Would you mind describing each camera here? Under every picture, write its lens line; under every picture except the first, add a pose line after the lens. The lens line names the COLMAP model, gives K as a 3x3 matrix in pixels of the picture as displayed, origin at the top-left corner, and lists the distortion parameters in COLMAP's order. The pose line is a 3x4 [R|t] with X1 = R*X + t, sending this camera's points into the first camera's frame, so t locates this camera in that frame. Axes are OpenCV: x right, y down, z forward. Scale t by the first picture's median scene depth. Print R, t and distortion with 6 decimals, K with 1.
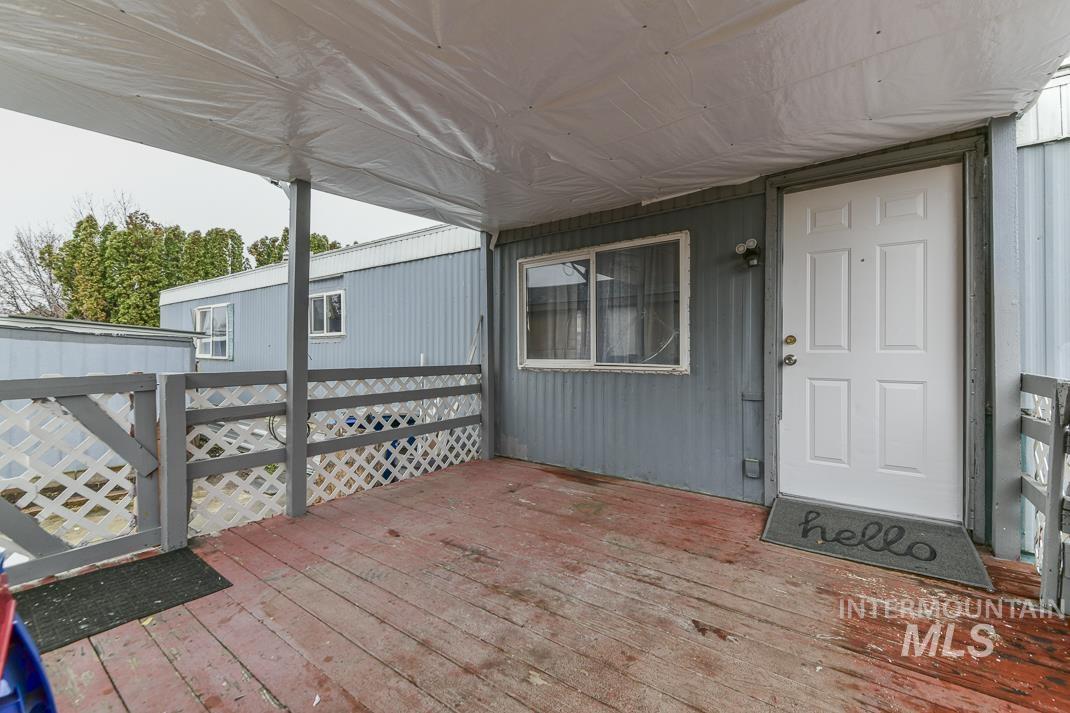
lens RADIAL K [[481.8, 0, 538.8], [0, 481.8, 356.4], [0, 0, 1]] dist [0.009146, -0.003715]
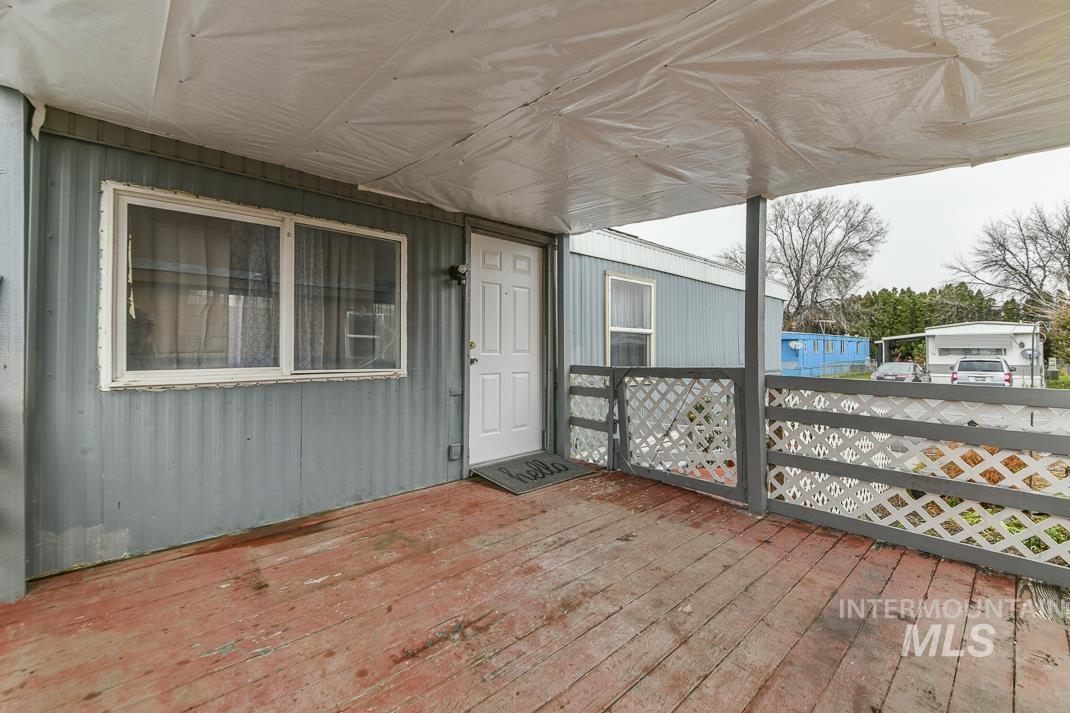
lens RADIAL K [[481.8, 0, 537.2], [0, 481.8, 349.9], [0, 0, 1]] dist [0.009146, -0.003715]
pose [[0.103664, -0.000825, 0.994612, -0.749152], [0.008642, 0.999963, -0.000071, -0.020332], [-0.994575, 0.008603, 0.103667, 0.698120]]
